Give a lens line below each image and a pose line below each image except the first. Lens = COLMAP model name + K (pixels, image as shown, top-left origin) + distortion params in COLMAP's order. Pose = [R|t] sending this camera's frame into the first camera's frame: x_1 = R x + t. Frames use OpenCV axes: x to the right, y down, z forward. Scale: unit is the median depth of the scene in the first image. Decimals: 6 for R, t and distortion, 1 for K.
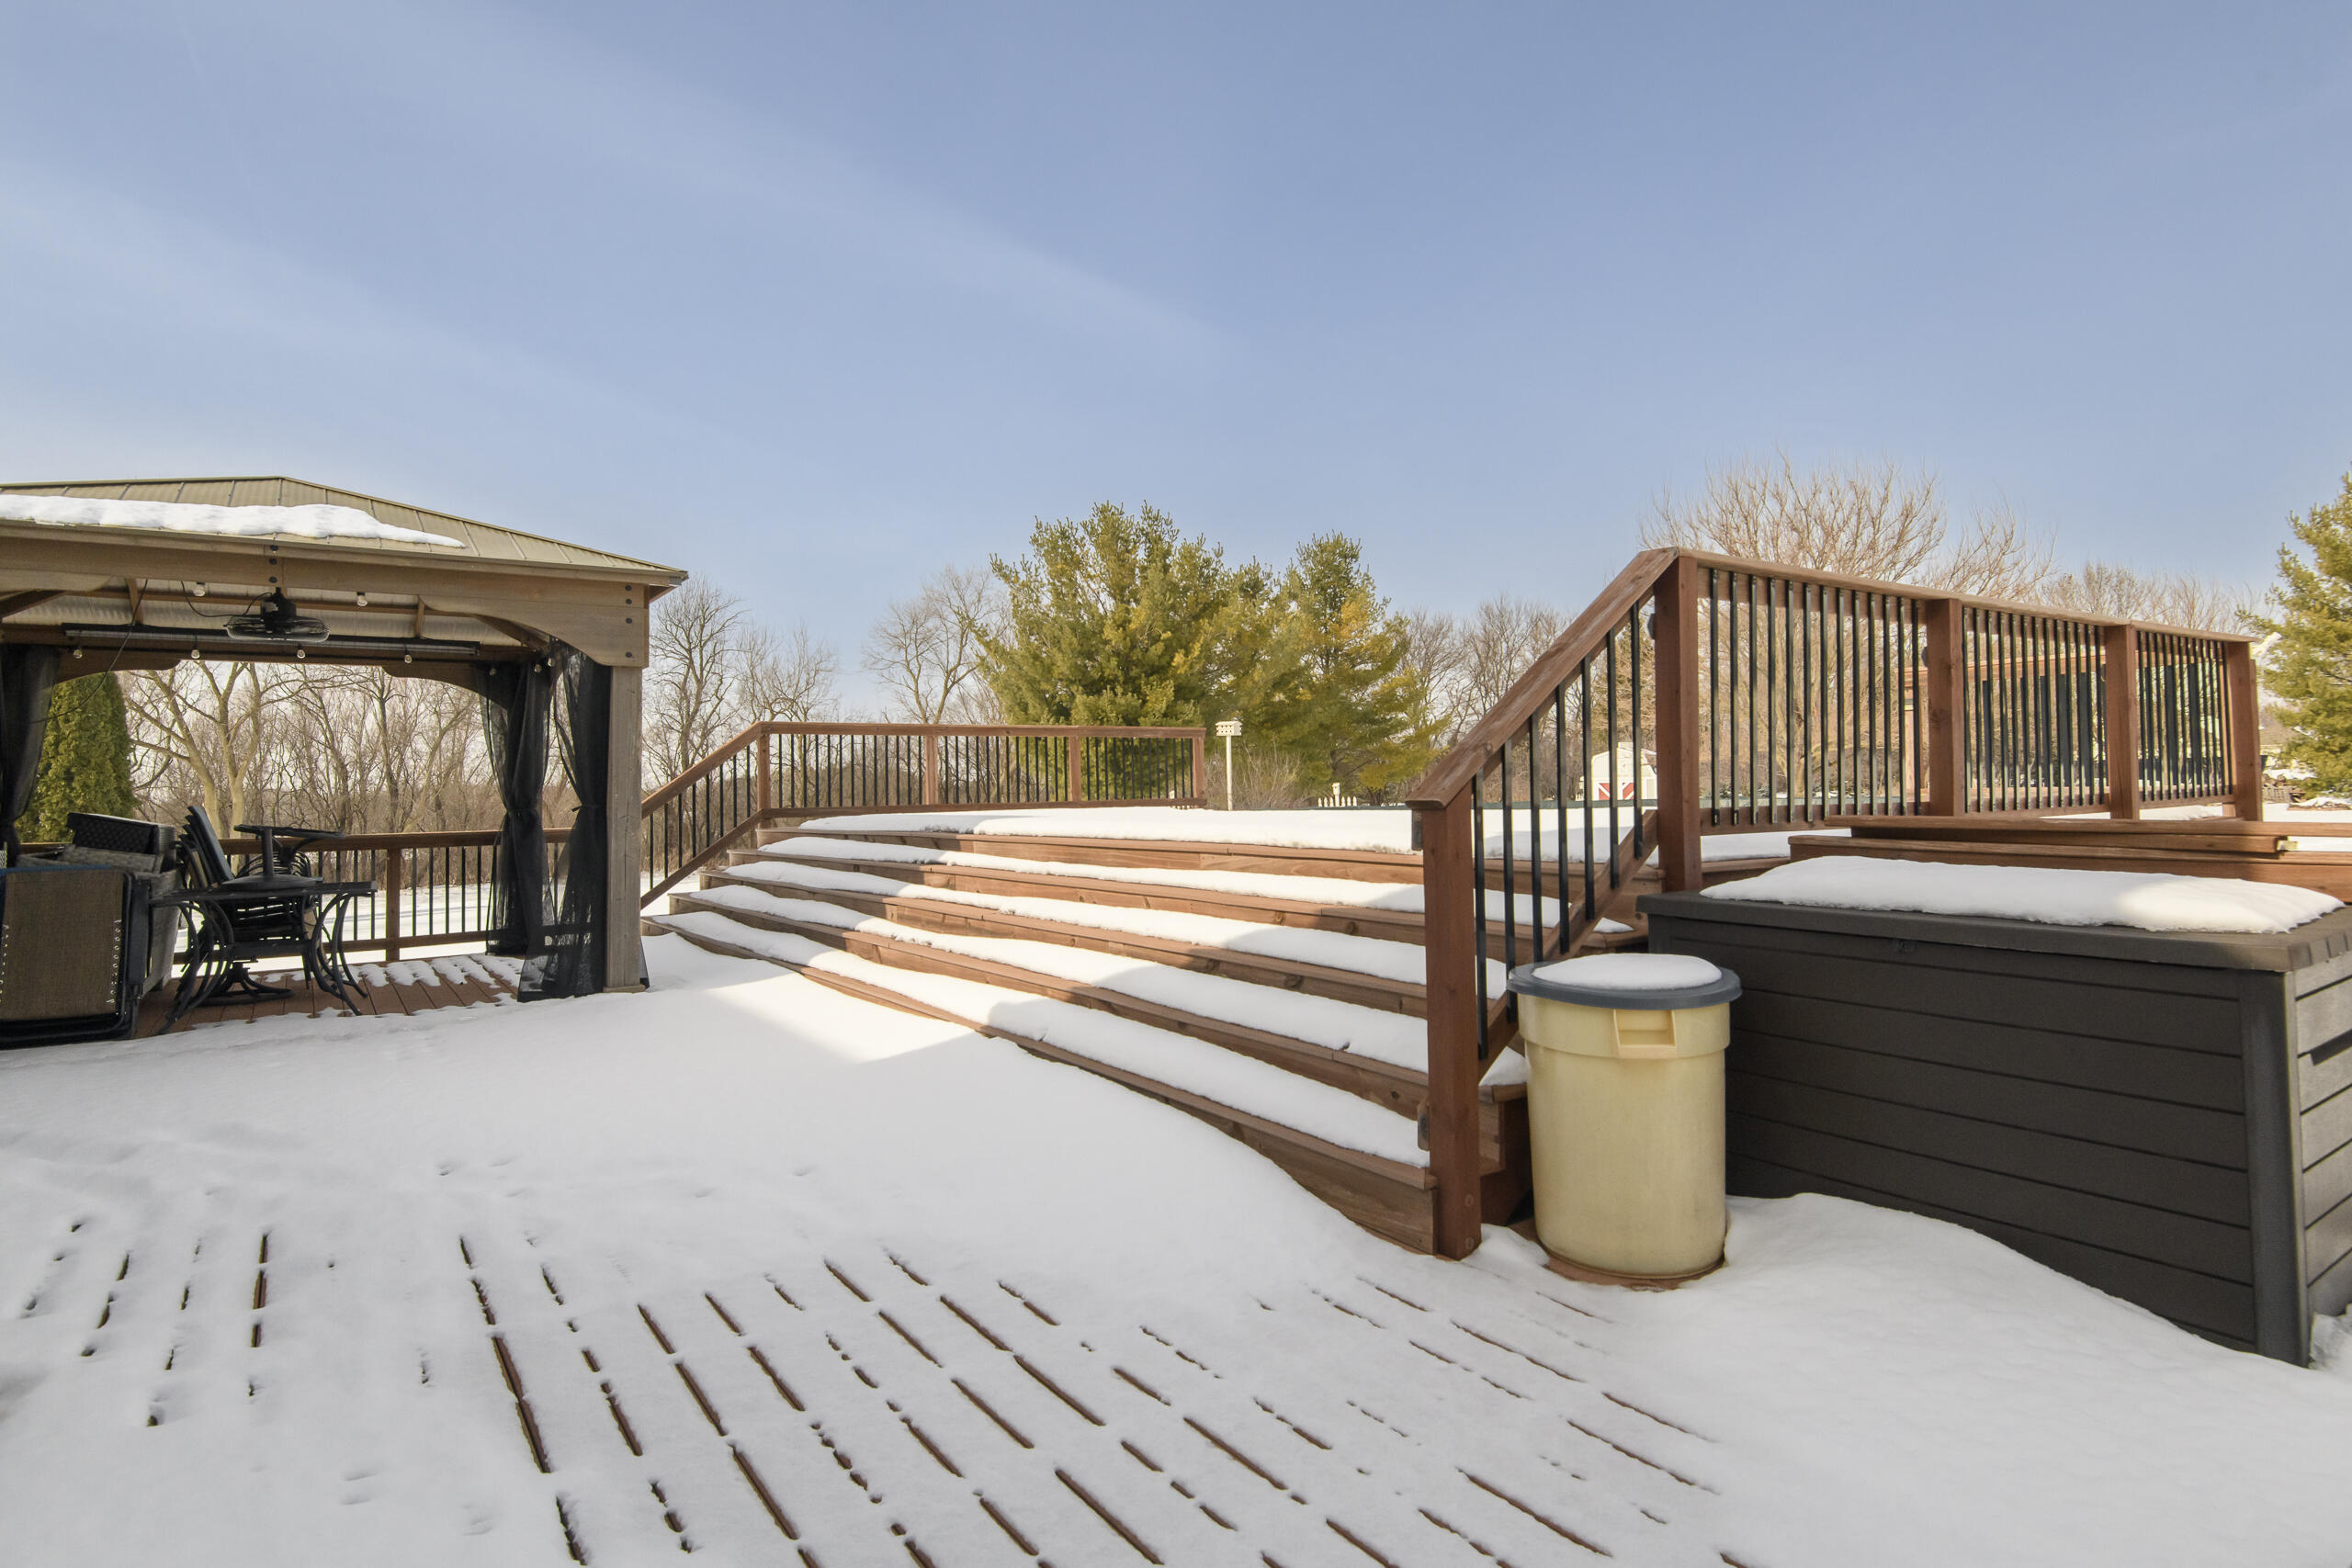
lens RADIAL K [[1280.9, 0, 1176.0], [0, 1280.9, 784.0], [0, 0, 1]] dist [0.015048, -0.026122]
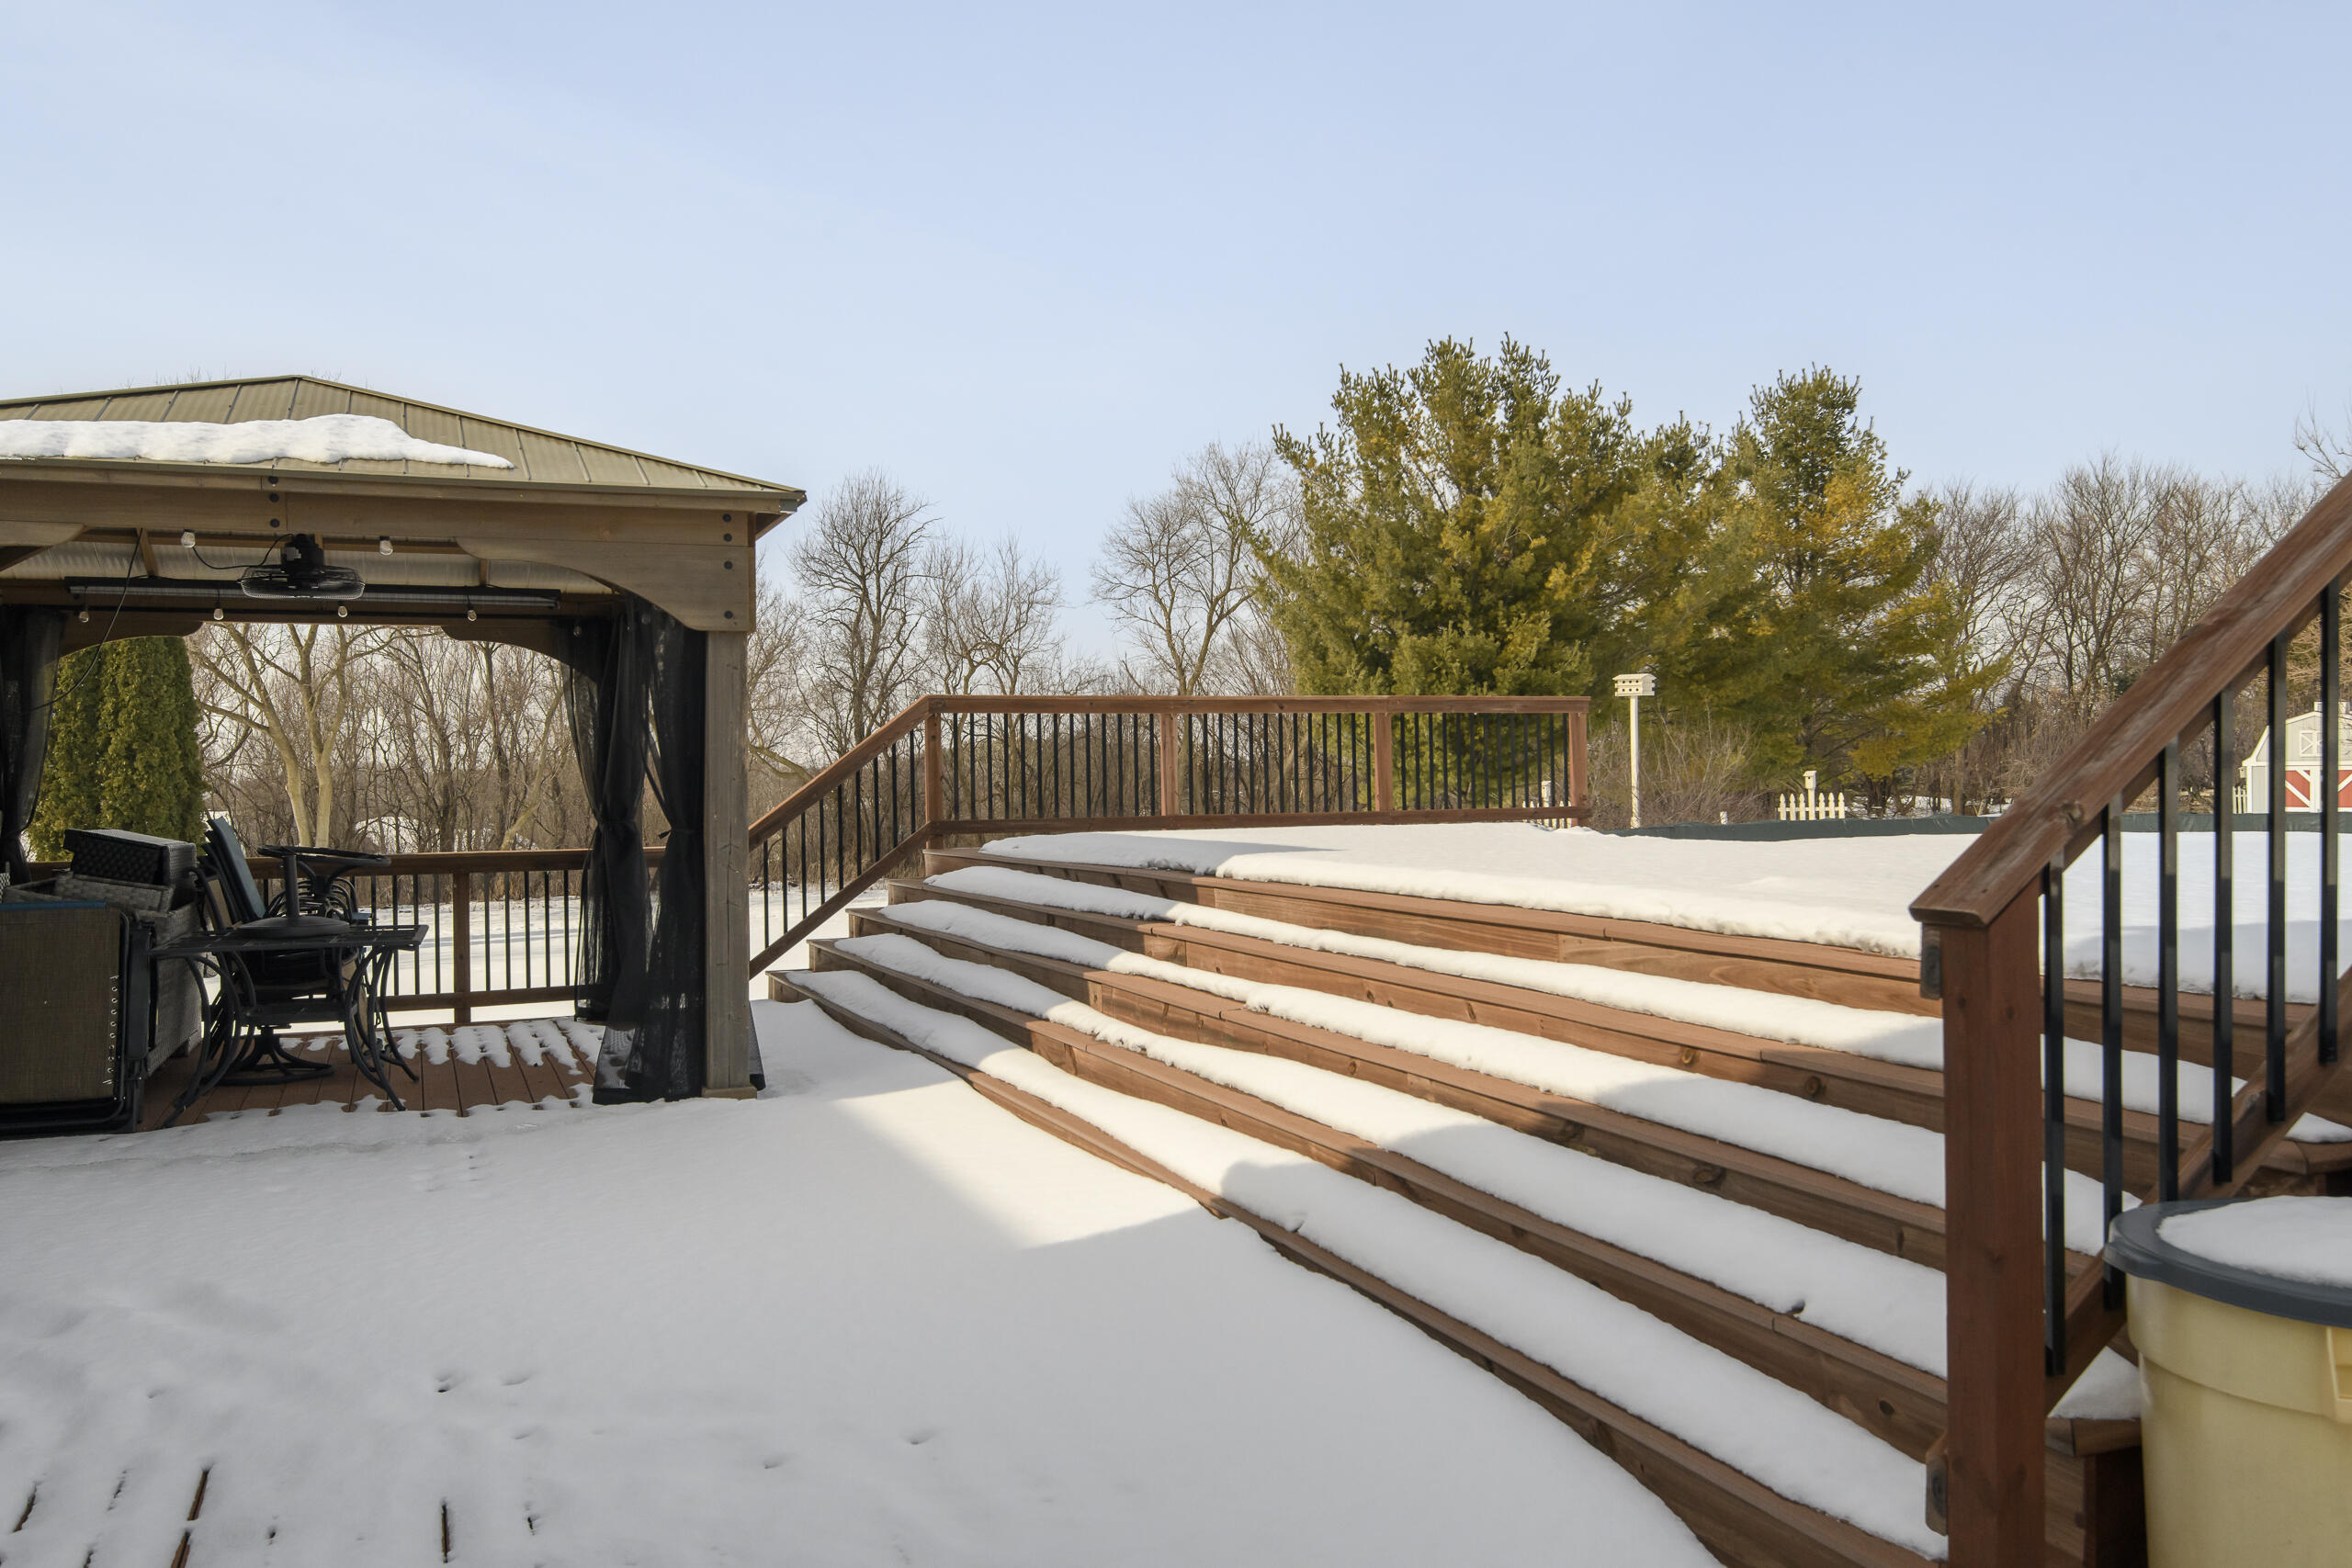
lens RADIAL K [[1756.8, 0, 1176.0], [0, 1756.8, 784.0], [0, 0, 1]] dist [0.012062, -0.007070]
pose [[0.973064, 0.005108, -0.230477, 0.027647], [0.005374, 0.998980, 0.044825, -0.046513], [0.230471, -0.044856, 0.972045, 0.115549]]
